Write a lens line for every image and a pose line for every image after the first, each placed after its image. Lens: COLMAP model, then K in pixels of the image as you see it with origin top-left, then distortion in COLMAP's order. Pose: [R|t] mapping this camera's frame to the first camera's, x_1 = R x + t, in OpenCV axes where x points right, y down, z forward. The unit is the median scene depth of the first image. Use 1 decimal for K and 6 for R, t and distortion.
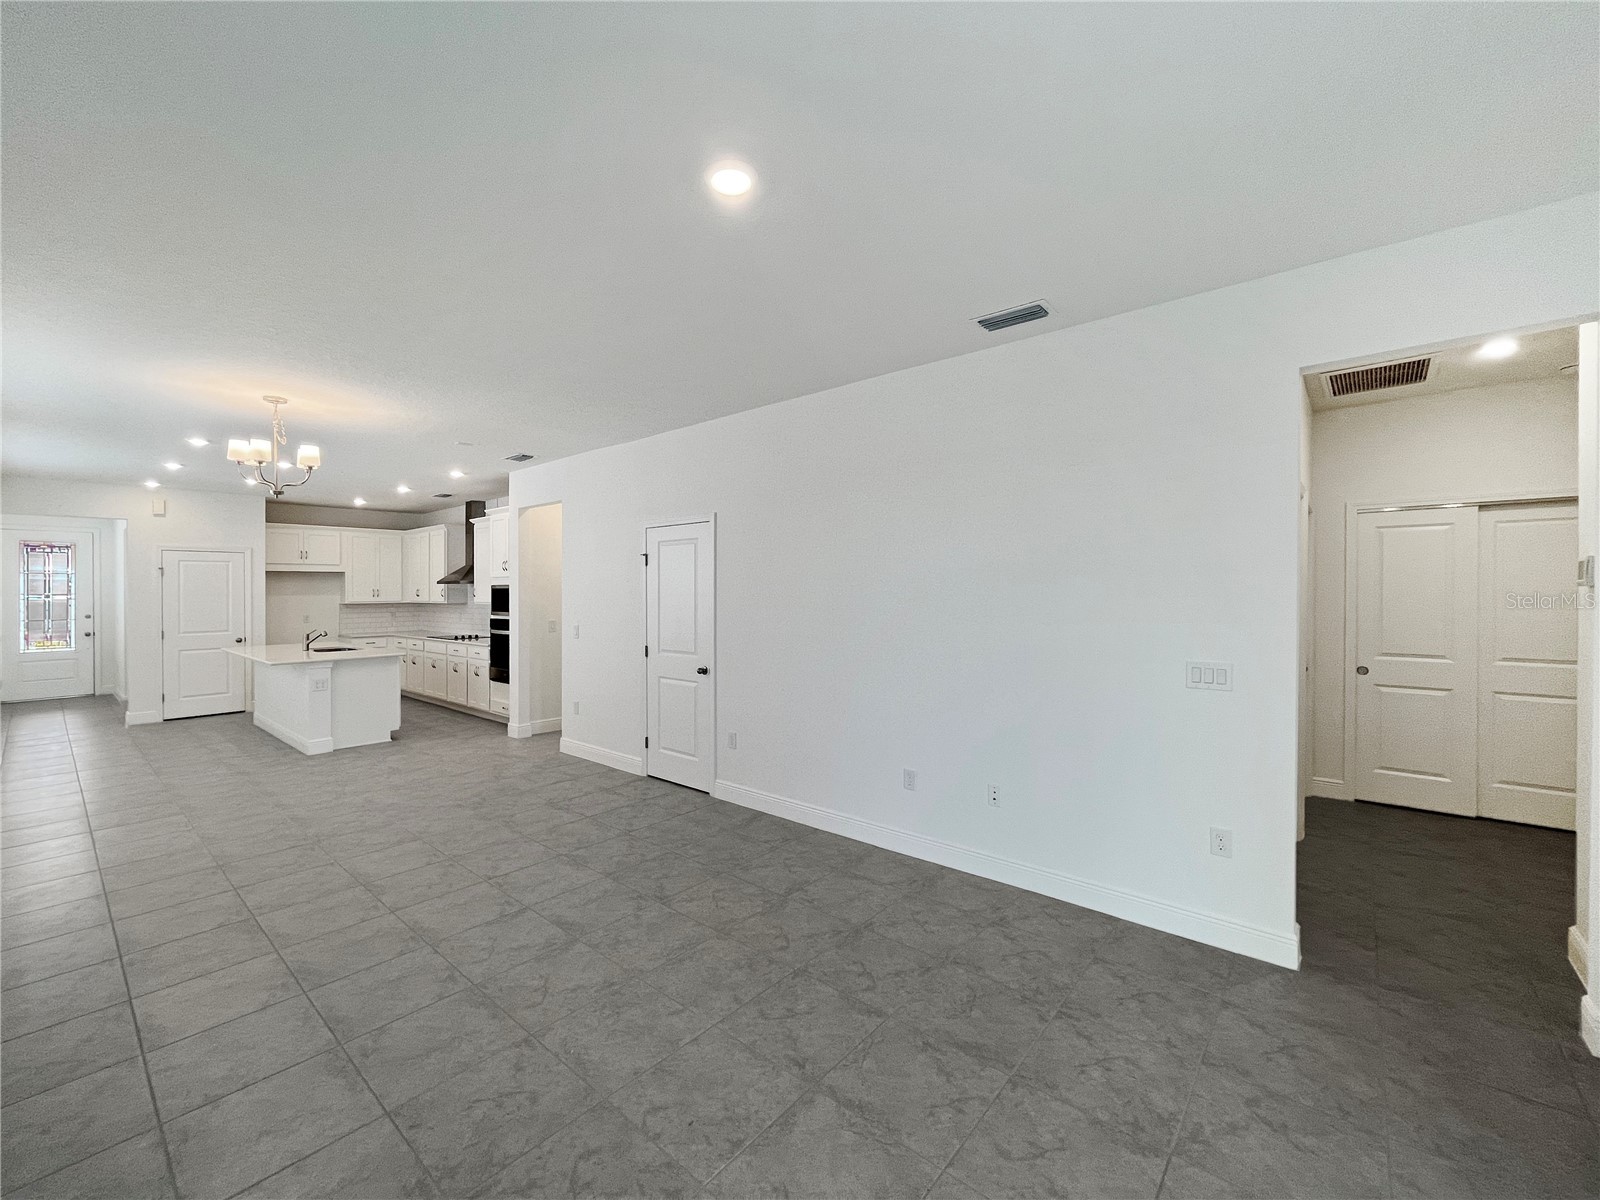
lens RADIAL K [[655.0, 0, 774.3], [0, 655.0, 593.4], [0, 0, 1]] dist [0.001244, 0.000304]
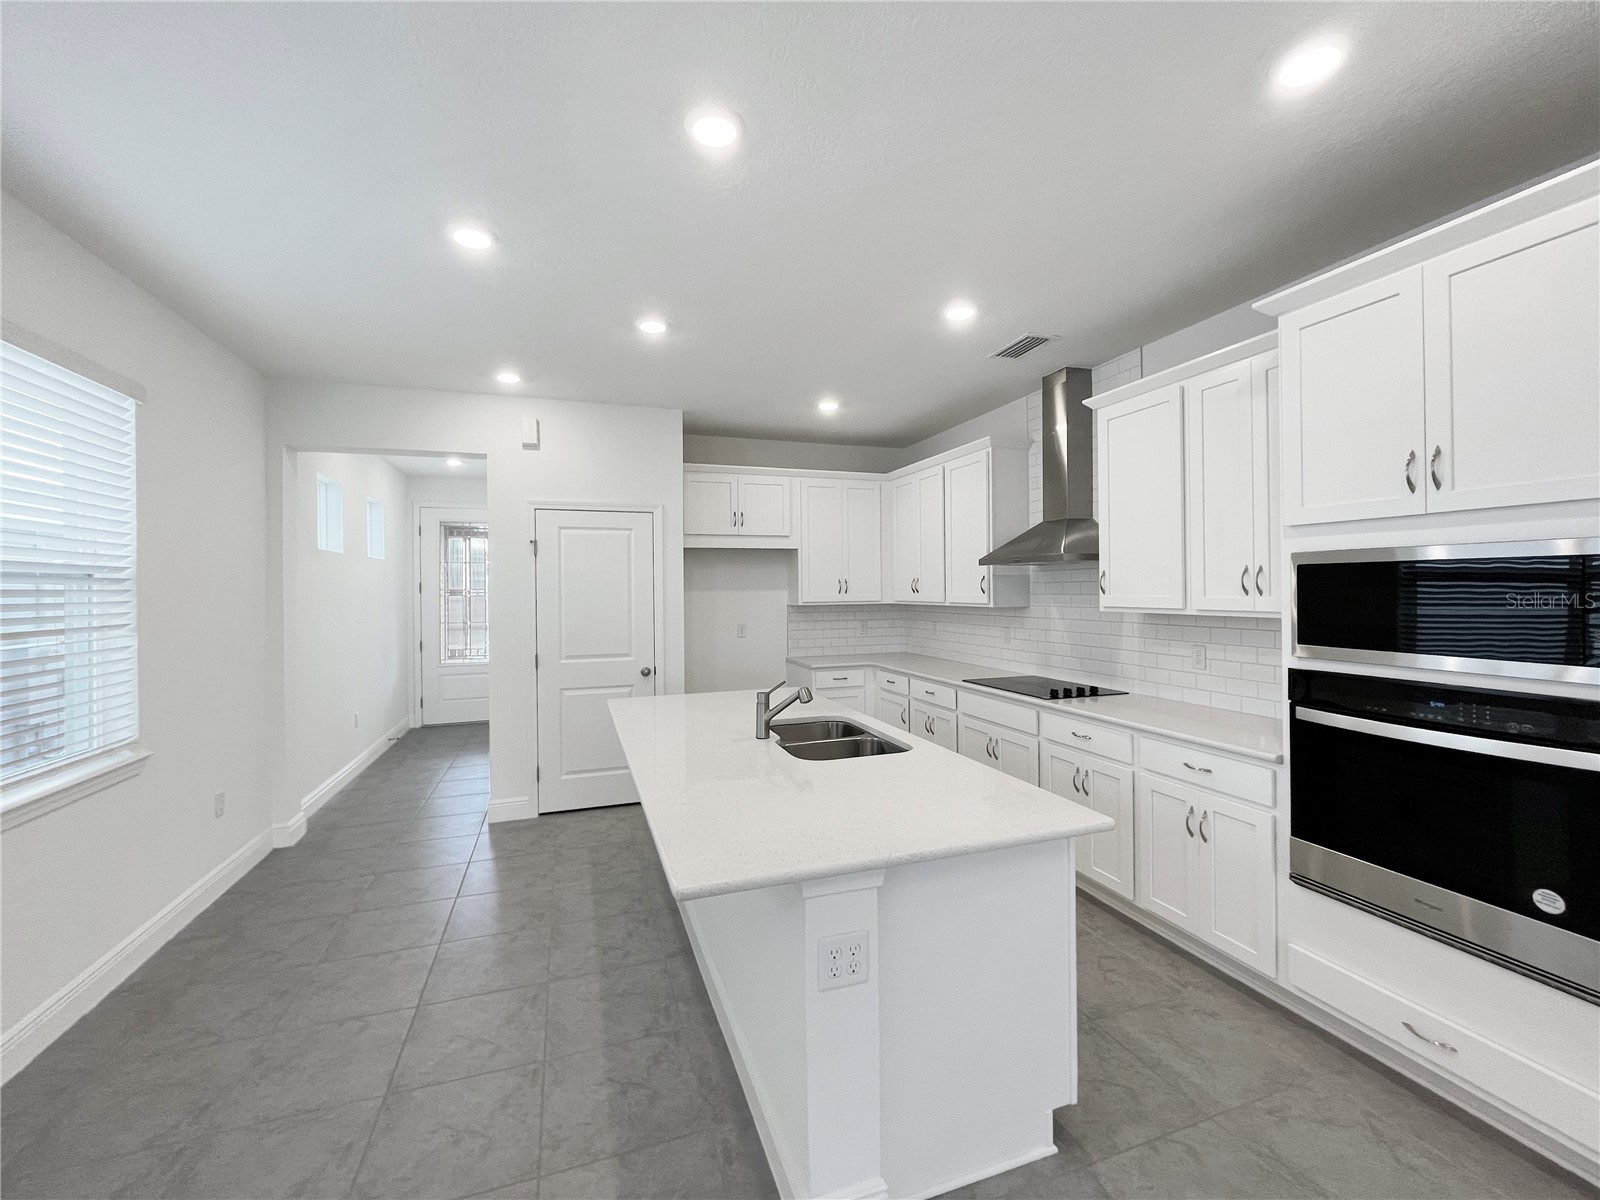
lens RADIAL K [[670.8, 0, 797.5], [0, 670.8, 587.6], [0, 0, 1]] dist [-0.001337, -0.000089]
pose [[0.874121, -0.003335, -0.485696, -0.419555], [0.002000, 0.999993, -0.003267, 0.002883], [0.485703, 0.001884, 0.874122, 0.554240]]
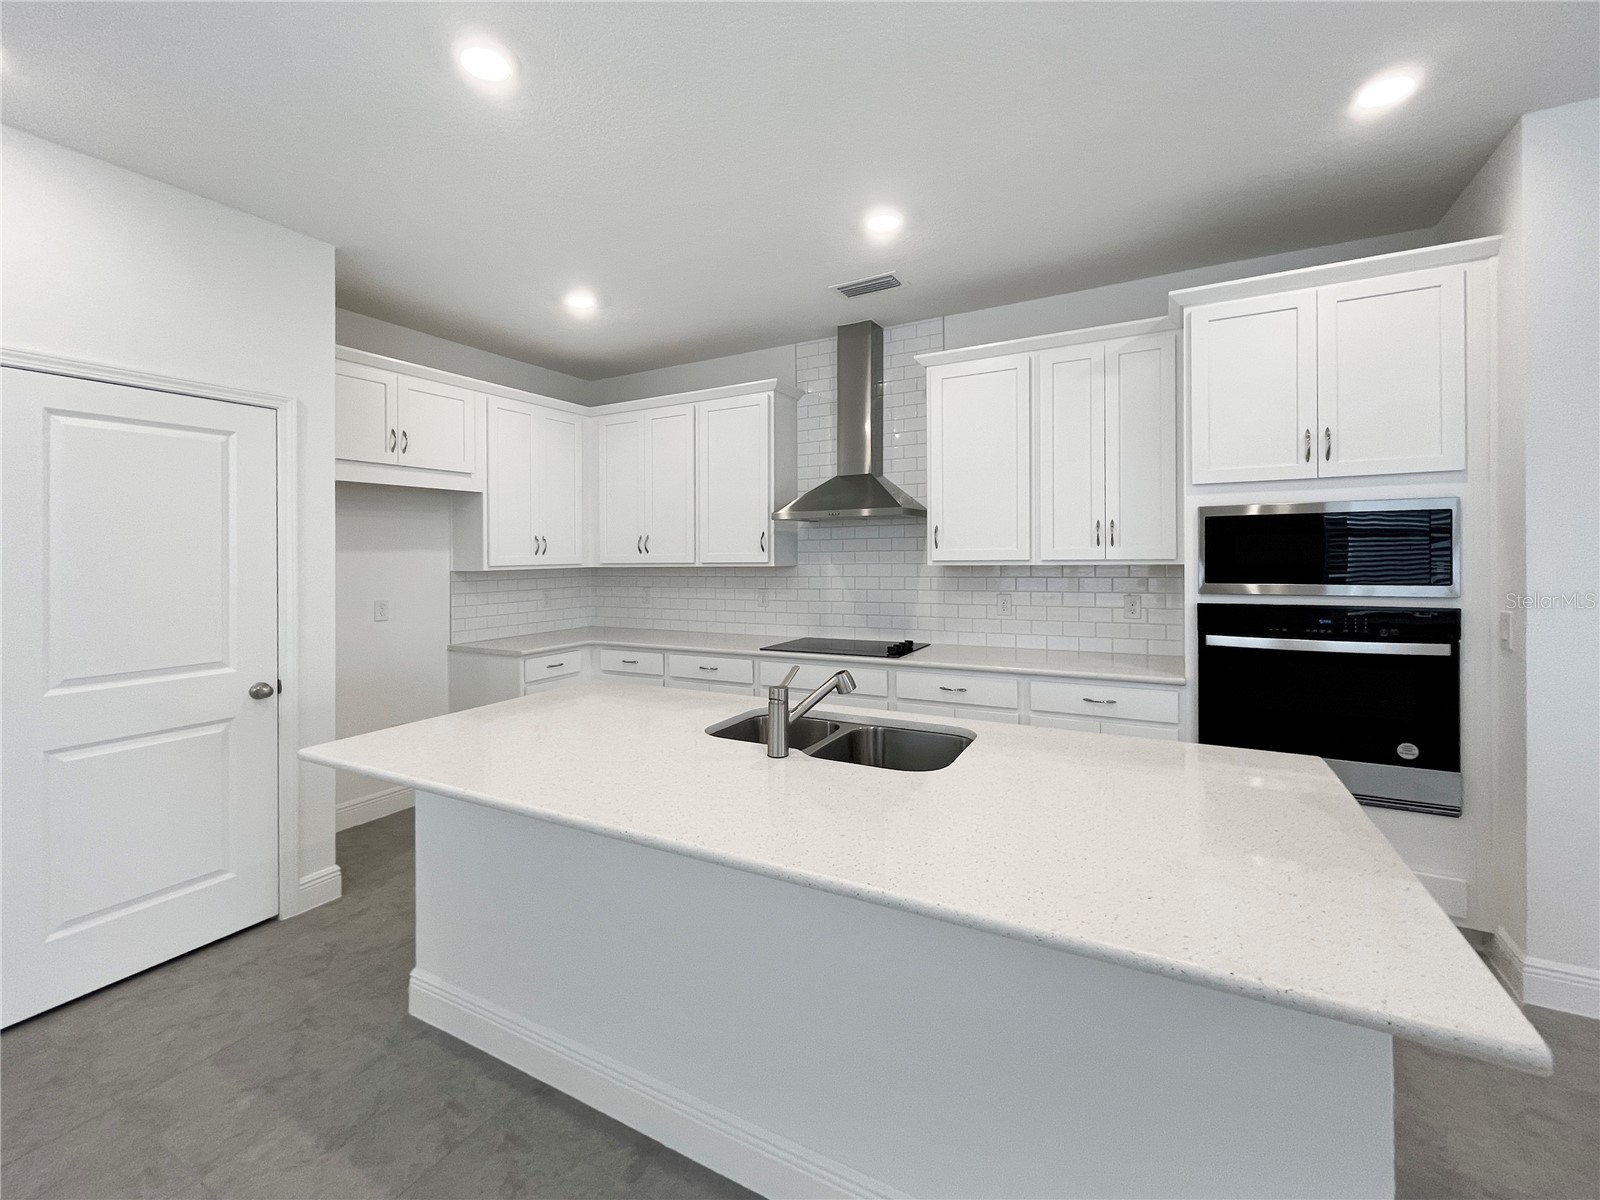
lens RADIAL K [[664.0, 0, 803.5], [0, 664.0, 554.2], [0, 0, 1]] dist [0.000205, -0.000072]
pose [[0.971280, -0.007135, 0.237833, -0.627064], [0.008767, 0.999945, -0.005805, 0.010898], [-0.237779, 0.007723, 0.971289, 0.618899]]
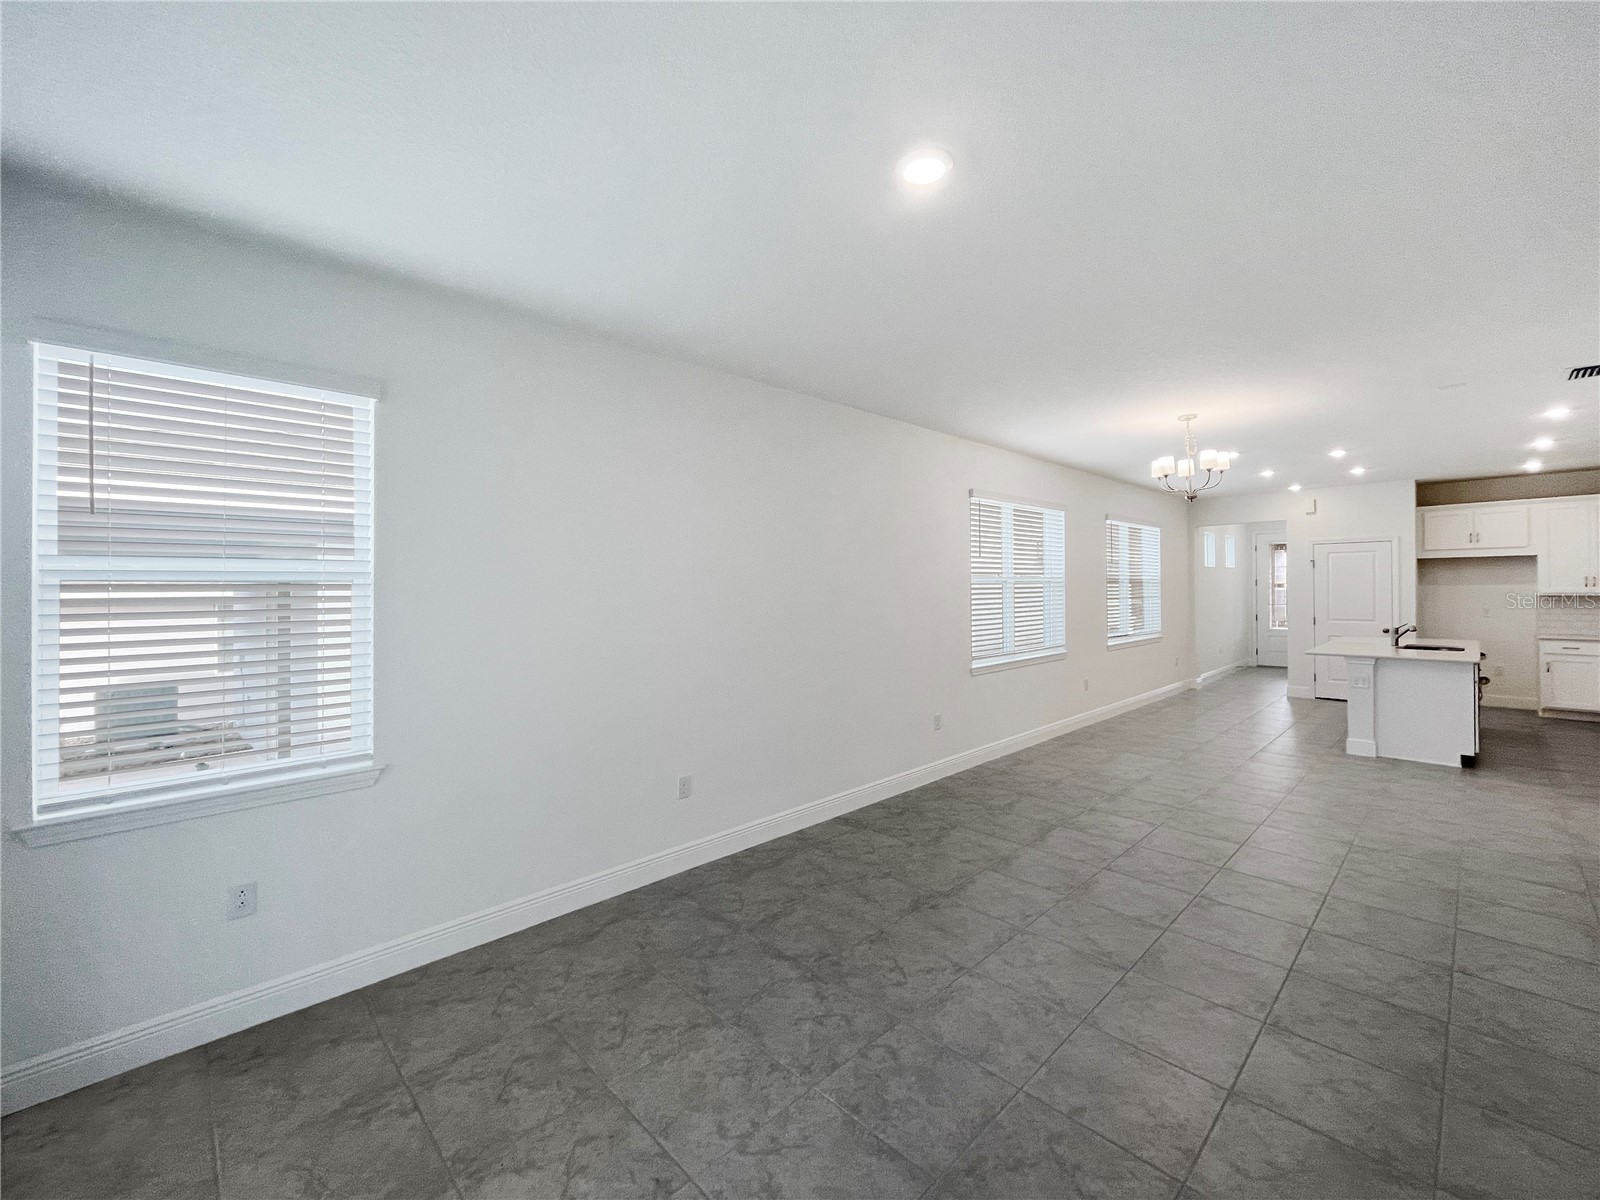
lens RADIAL K [[651.6, 0, 817.2], [0, 651.6, 584.0], [0, 0, 1]] dist [0.001263, 0.000366]
pose [[-0.049018, 0.001169, -0.998797, 0.195001], [0.005387, 0.999985, 0.000906, -0.003775], [0.998783, -0.005336, -0.049023, 0.192337]]
